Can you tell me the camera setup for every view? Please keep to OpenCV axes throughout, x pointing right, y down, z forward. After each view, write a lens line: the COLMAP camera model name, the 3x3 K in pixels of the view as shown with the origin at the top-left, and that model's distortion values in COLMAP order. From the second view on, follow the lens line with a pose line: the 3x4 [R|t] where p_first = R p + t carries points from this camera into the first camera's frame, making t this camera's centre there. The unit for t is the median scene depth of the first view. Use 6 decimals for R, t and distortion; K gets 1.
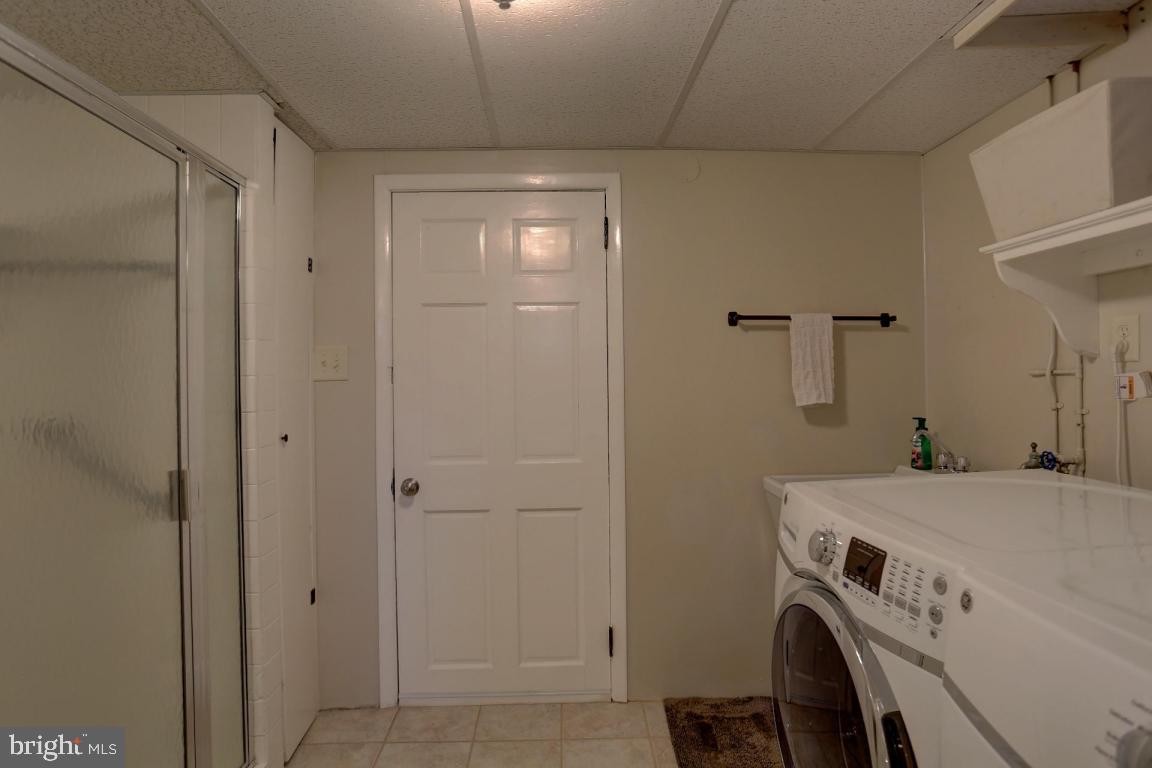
lens RADIAL K [[624.4, 0, 596.8], [0, 624.4, 368.1], [0, 0, 1]] dist [-0.067789, 0.041563]
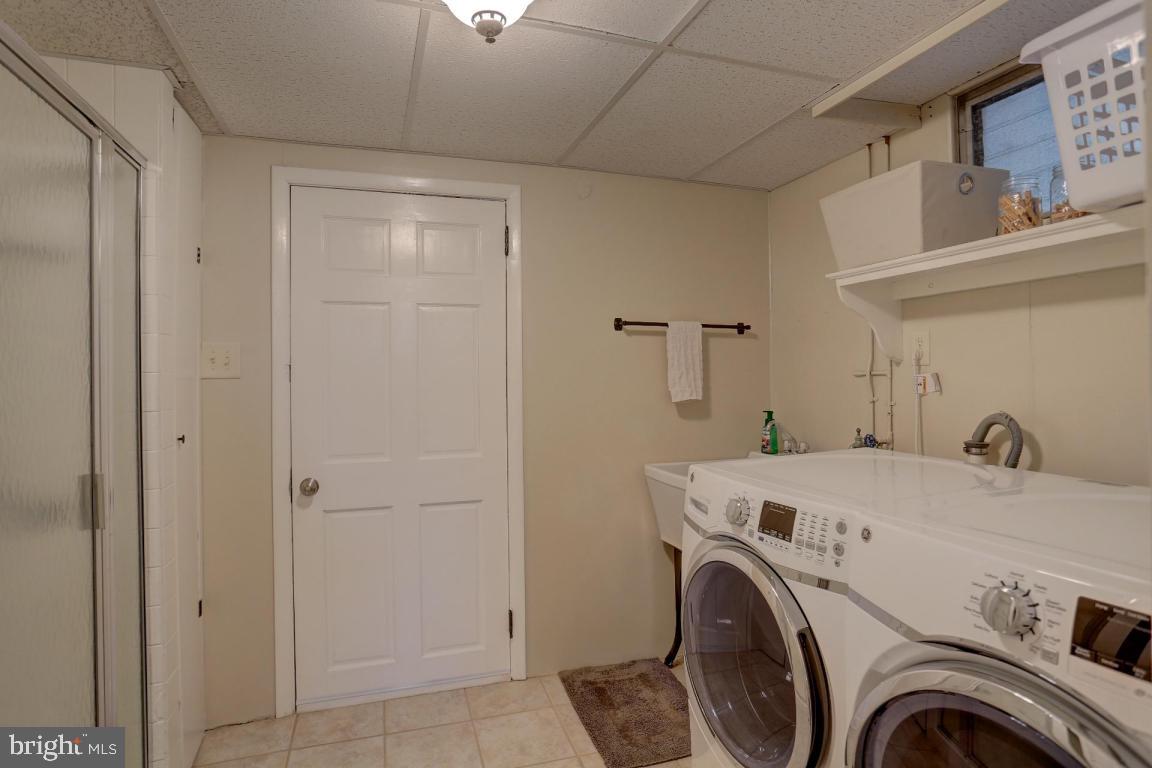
lens RADIAL K [[624.4, 0, 596.8], [0, 624.4, 368.1], [0, 0, 1]] dist [-0.067789, 0.041563]
pose [[0.956973, 0.007547, 0.290079, -0.166283], [-0.006979, 0.999971, -0.002991, 0.003530], [-0.290093, 0.000838, 0.956998, -0.072398]]
